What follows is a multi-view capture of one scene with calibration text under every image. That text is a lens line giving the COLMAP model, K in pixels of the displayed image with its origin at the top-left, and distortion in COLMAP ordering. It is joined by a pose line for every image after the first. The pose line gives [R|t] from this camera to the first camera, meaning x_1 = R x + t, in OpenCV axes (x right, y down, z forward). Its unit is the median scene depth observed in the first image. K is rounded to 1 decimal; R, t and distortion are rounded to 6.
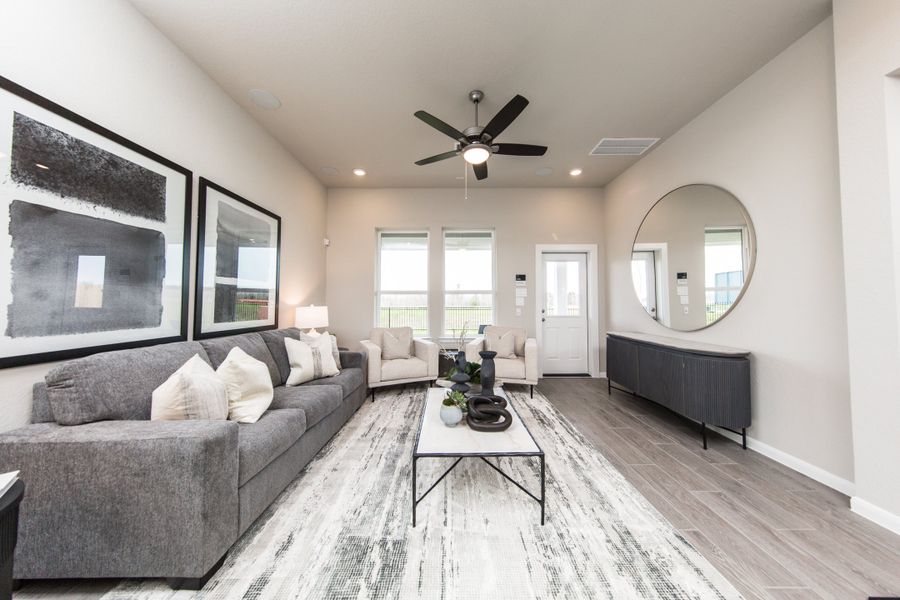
lens RADIAL K [[284.0, 0, 454.1], [0, 284.0, 295.5], [0, 0, 1]] dist [0.000907, 0.000018]
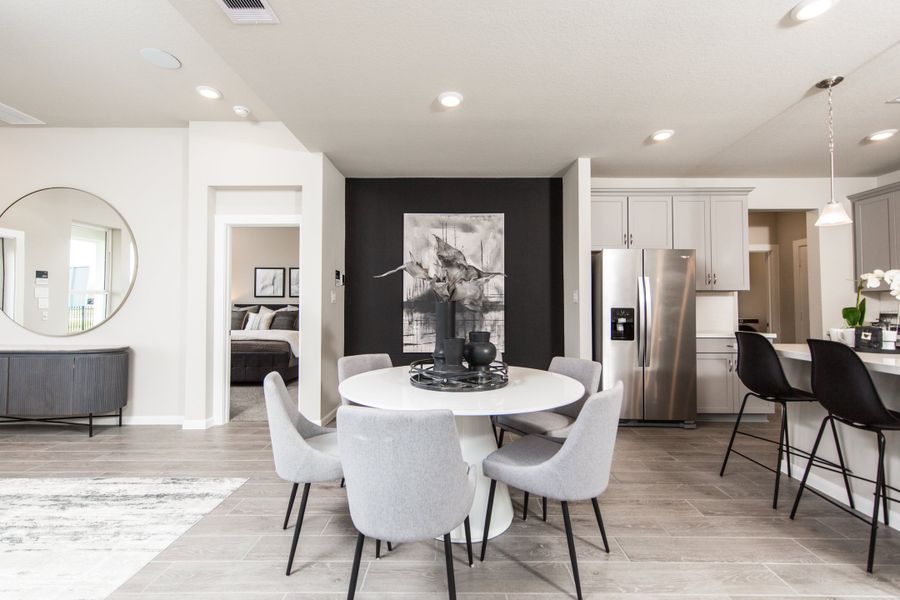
lens RADIAL K [[390.6, 0, 449.3], [0, 390.6, 297.1], [0, 0, 1]] dist [0.005889, 0.000022]
pose [[0.011025, 0.027777, 0.999553, -0.742489], [-0.030965, 0.999144, -0.027424, -0.017393], [-0.999460, -0.030648, 0.011876, -0.466189]]
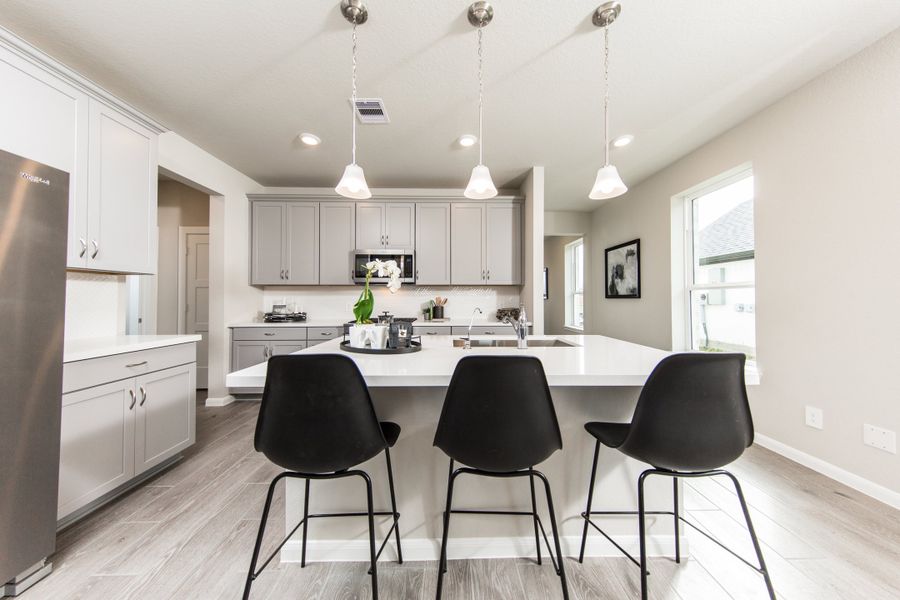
lens RADIAL K [[284.0, 0, 454.1], [0, 284.0, 295.5], [0, 0, 1]] dist [0.000907, 0.000018]
pose [[-0.999894, 0.004591, -0.013814, 0.297033], [0.005204, 0.998987, -0.044692, -0.033638], [0.013595, -0.044759, -0.998905, -0.976433]]
